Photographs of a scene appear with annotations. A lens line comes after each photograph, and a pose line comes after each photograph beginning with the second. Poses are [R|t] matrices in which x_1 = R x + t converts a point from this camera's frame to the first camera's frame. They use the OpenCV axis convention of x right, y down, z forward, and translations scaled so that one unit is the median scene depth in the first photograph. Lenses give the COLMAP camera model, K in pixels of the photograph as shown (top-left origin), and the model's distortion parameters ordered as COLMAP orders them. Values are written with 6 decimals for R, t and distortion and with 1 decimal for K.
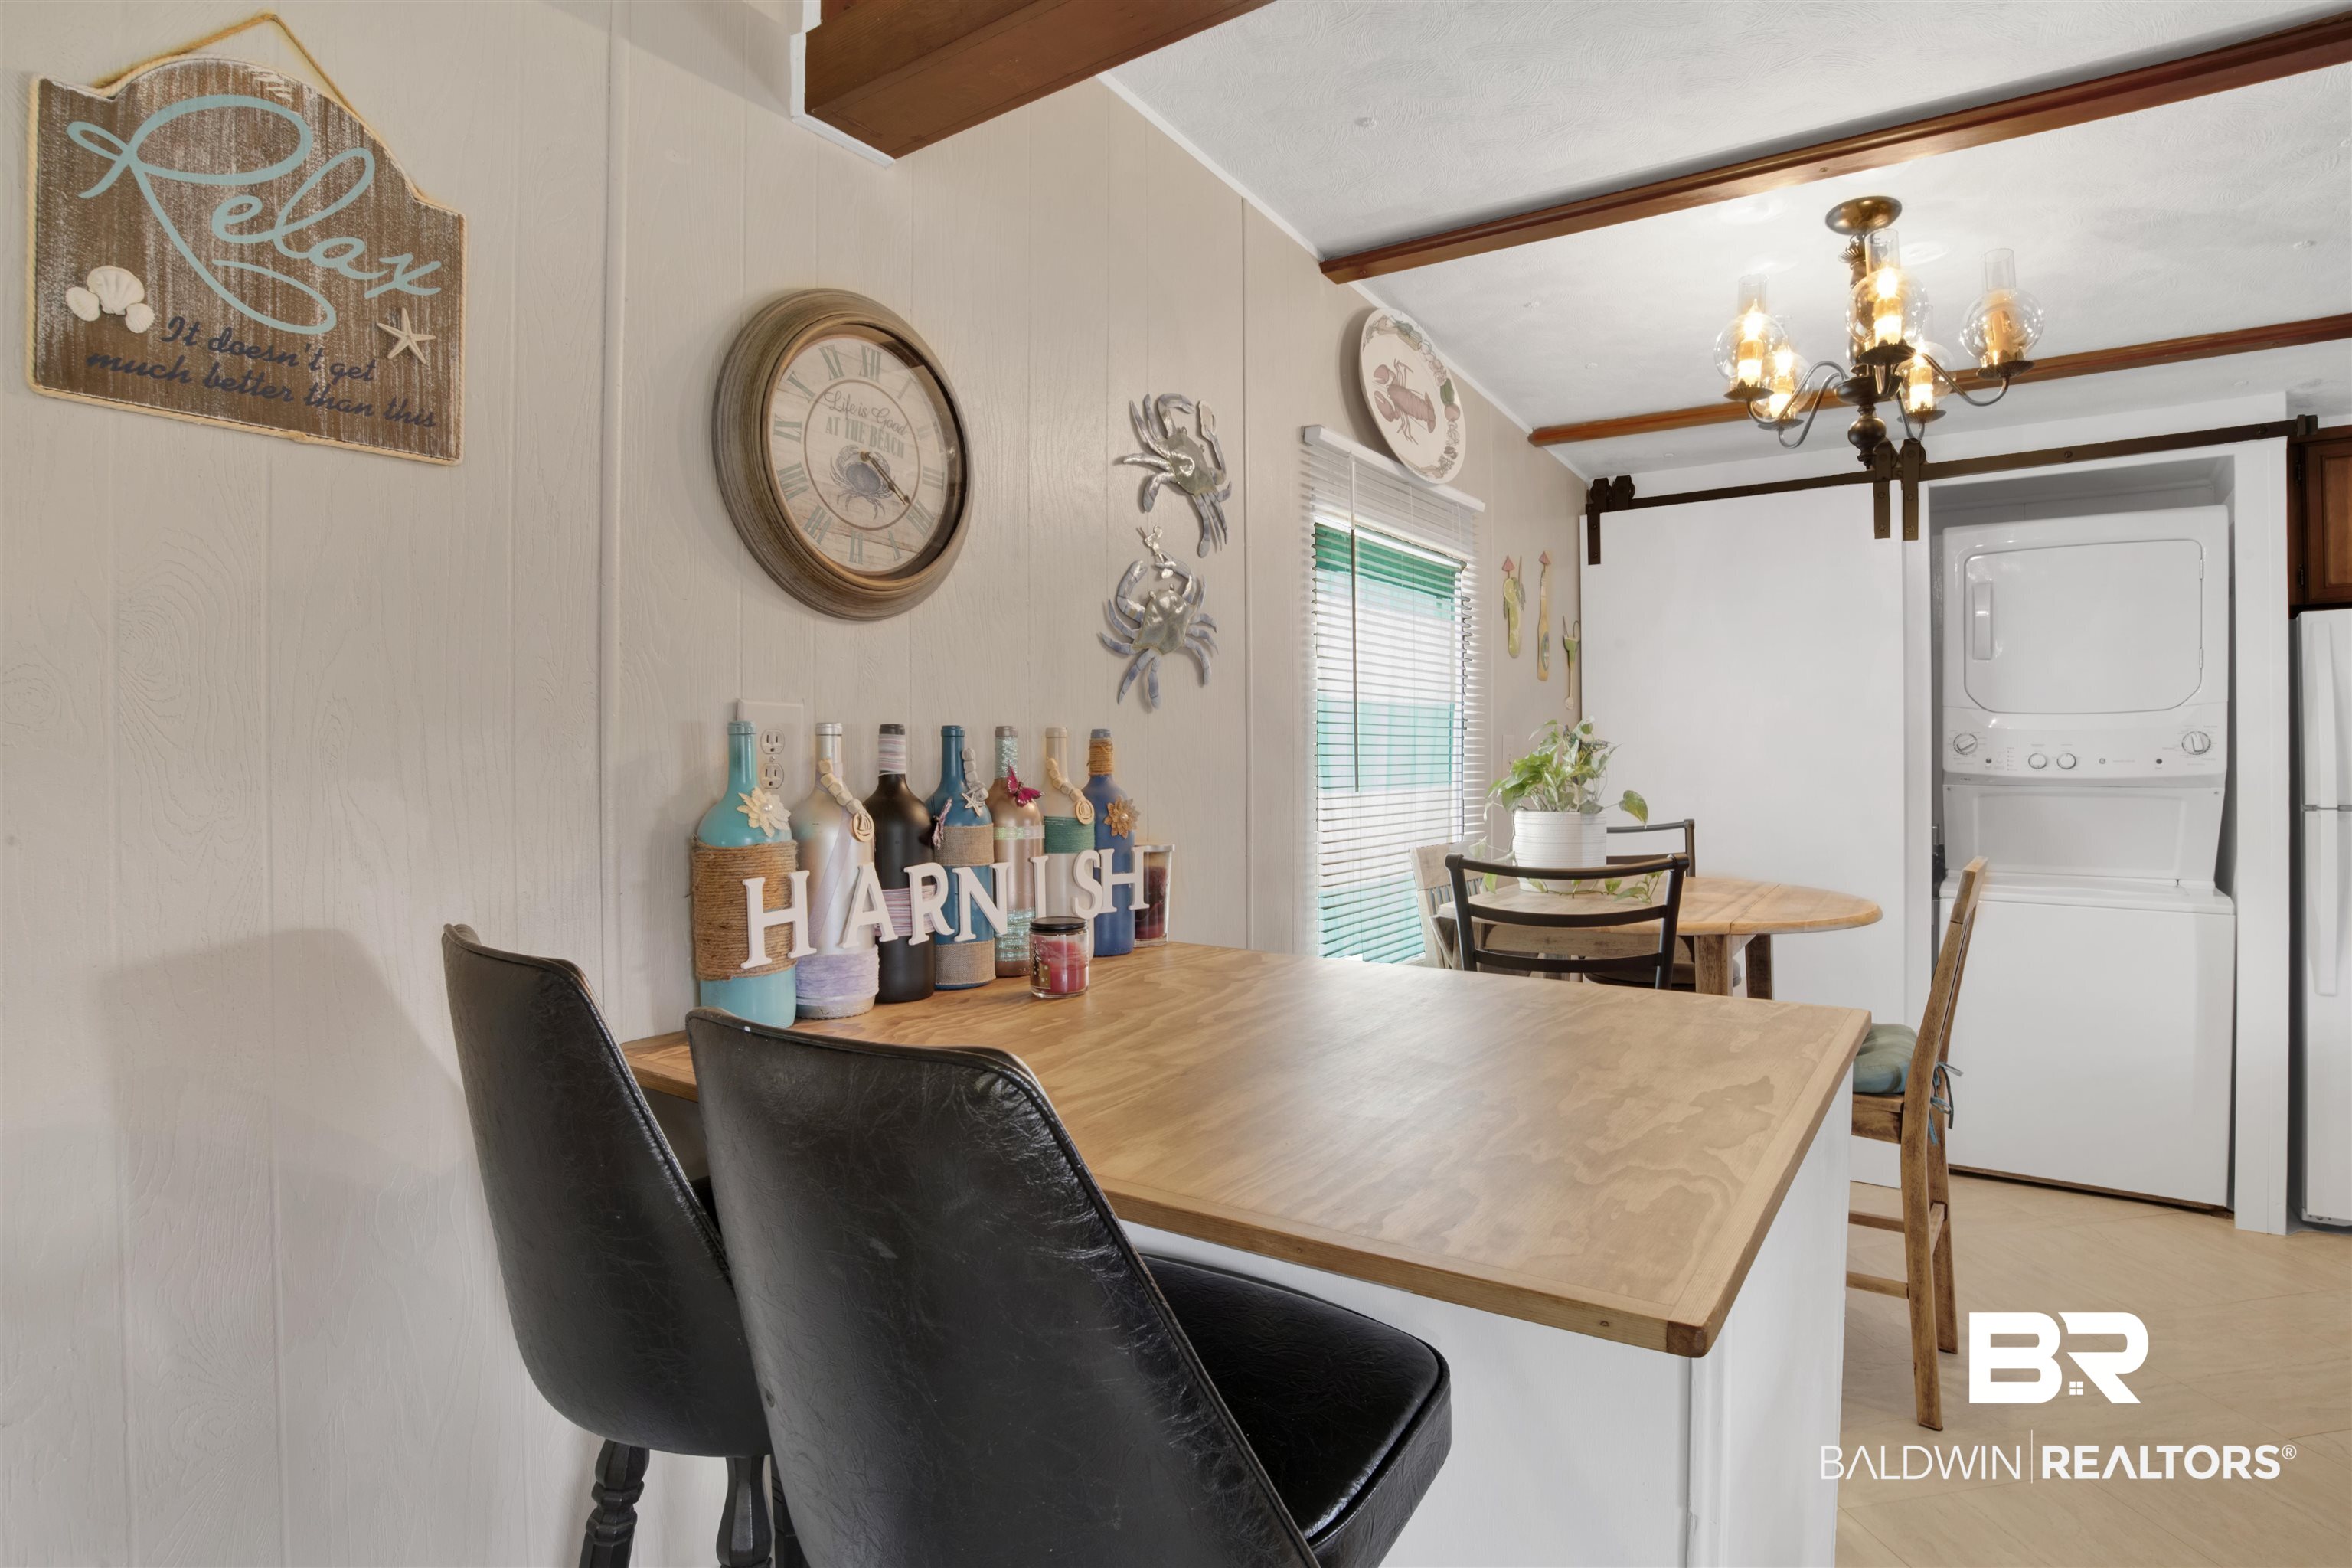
lens RADIAL K [[1206.3, 0, 1174.6], [0, 1206.3, 754.8], [0, 0, 1]] dist [-0.049052, 0.000611]
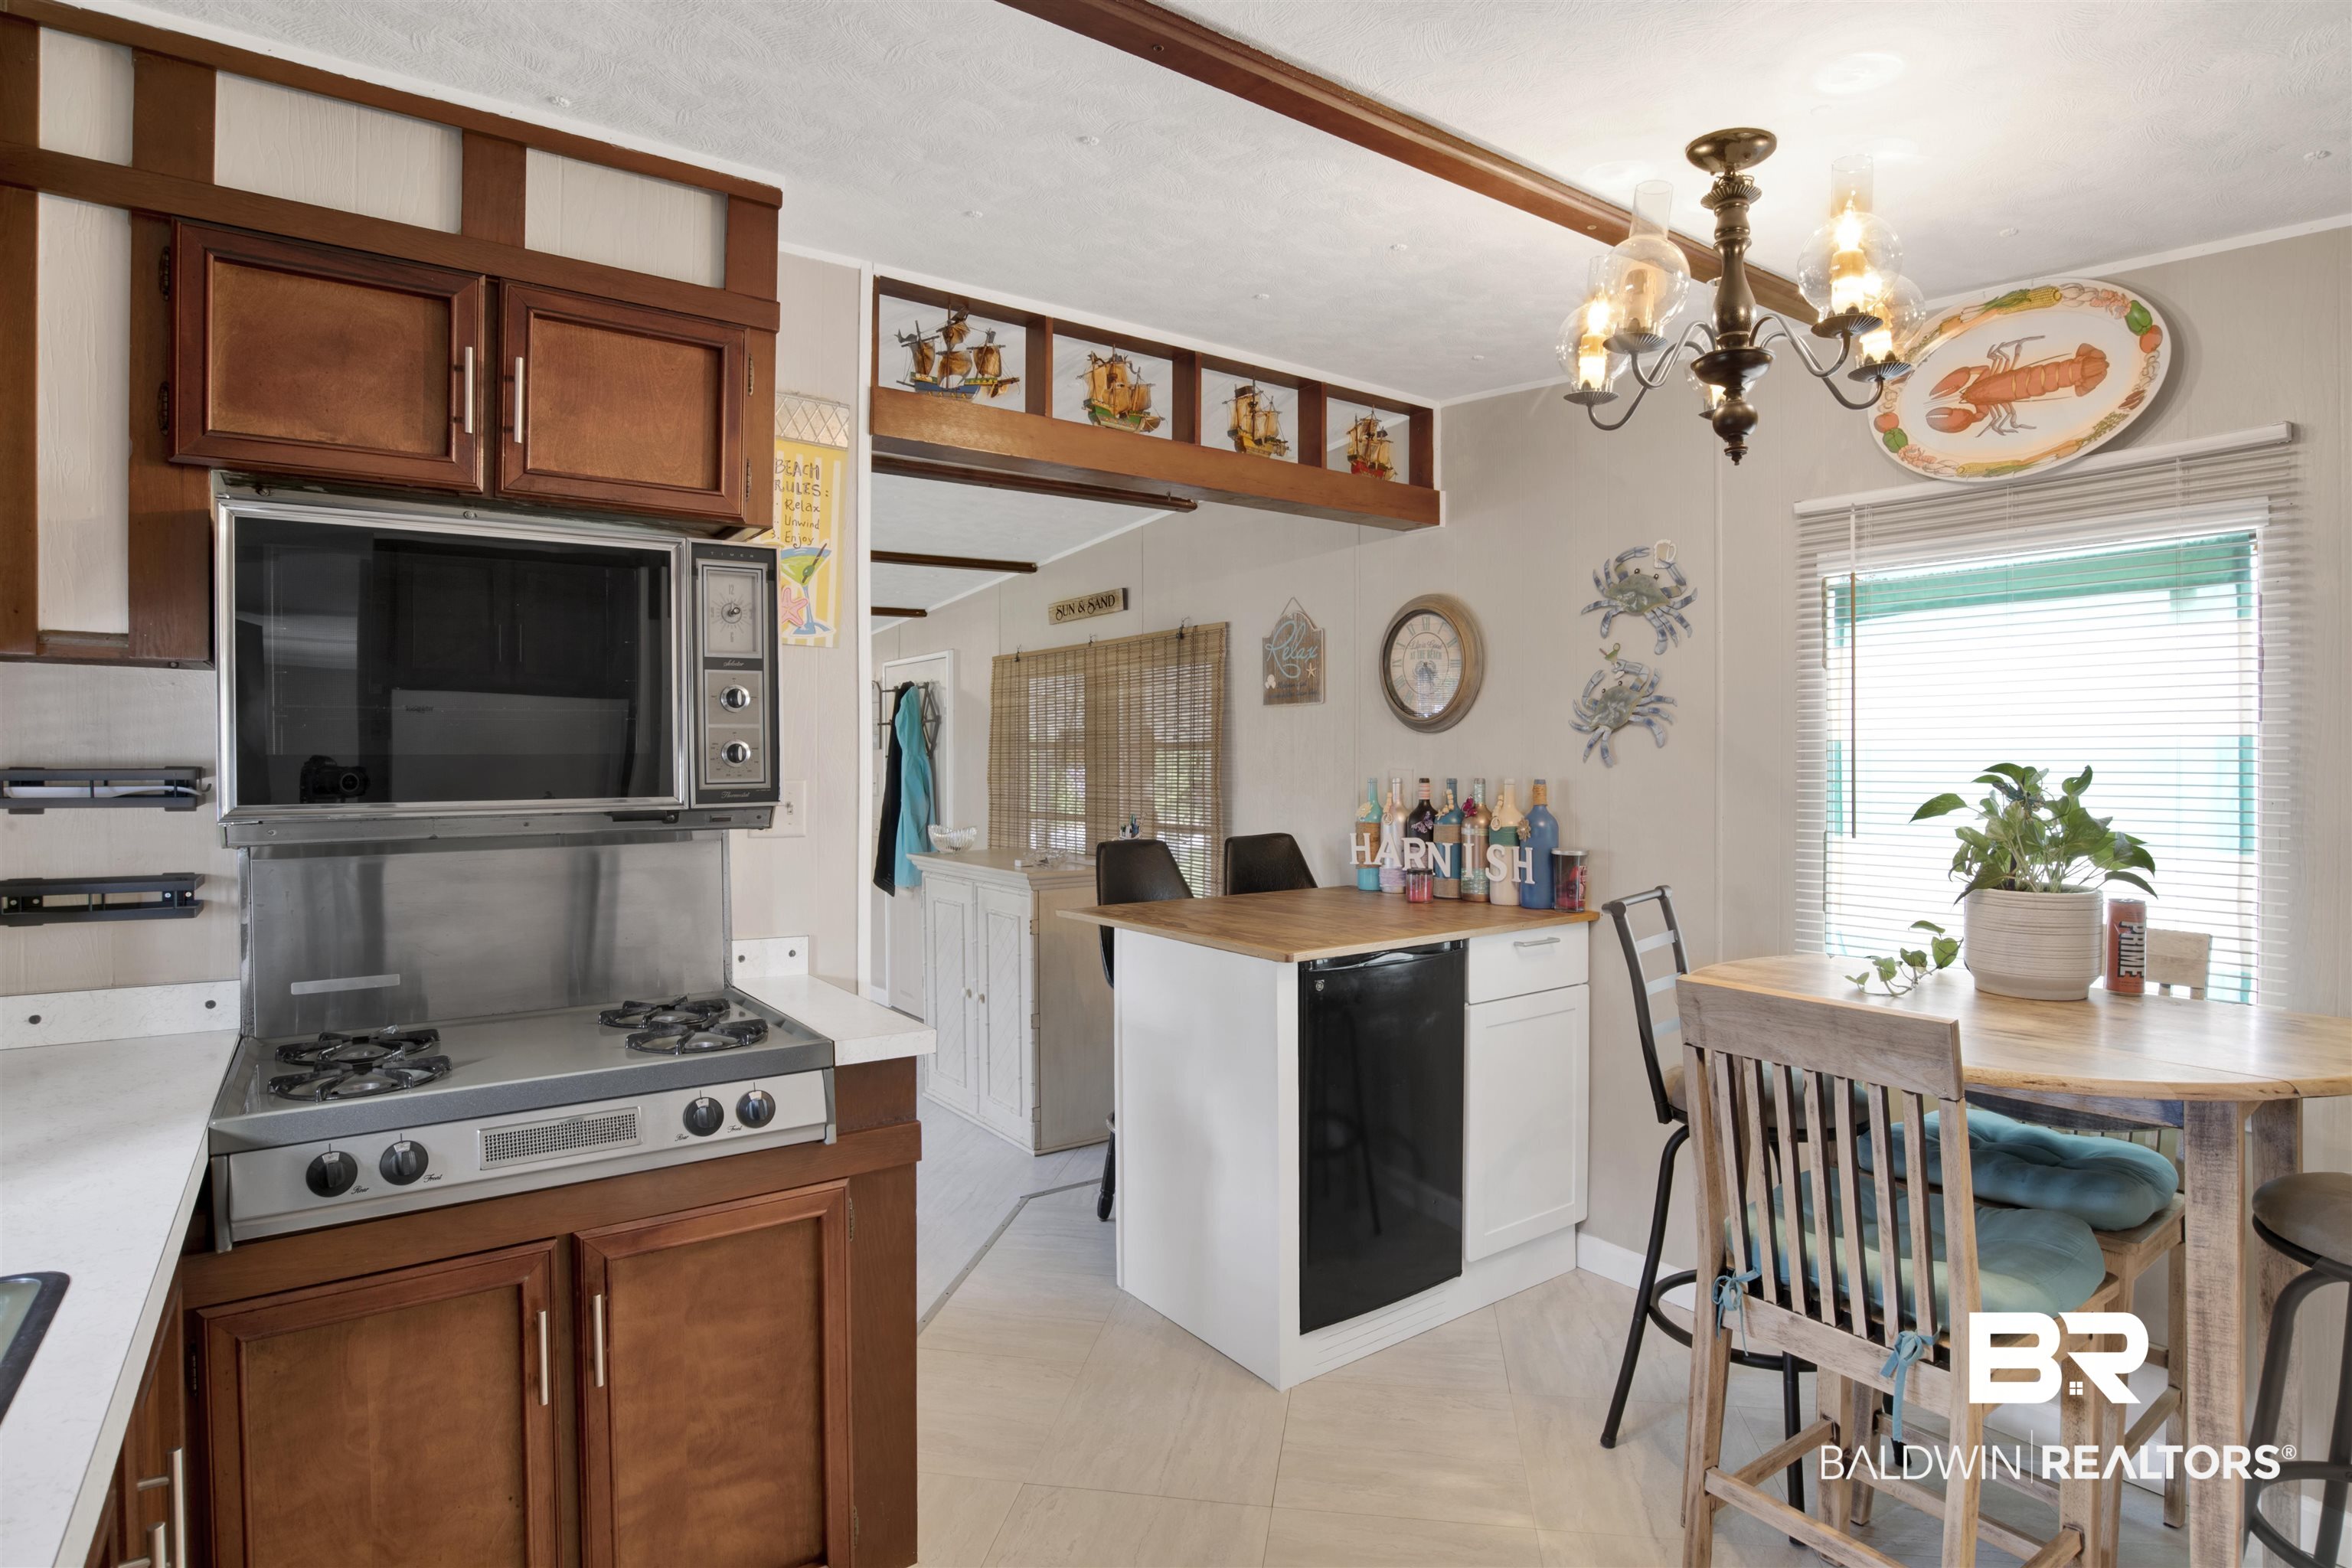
lens RADIAL K [[1226.5, 0, 1177.9], [0, 1226.5, 783.1], [0, 0, 1]] dist [-0.018955, 0.001774]
pose [[-0.342170, 0.023079, -0.939355, 1.990587], [0.001048, 0.999707, 0.024180, -0.067628], [0.939638, 0.007289, -0.342094, 1.250247]]
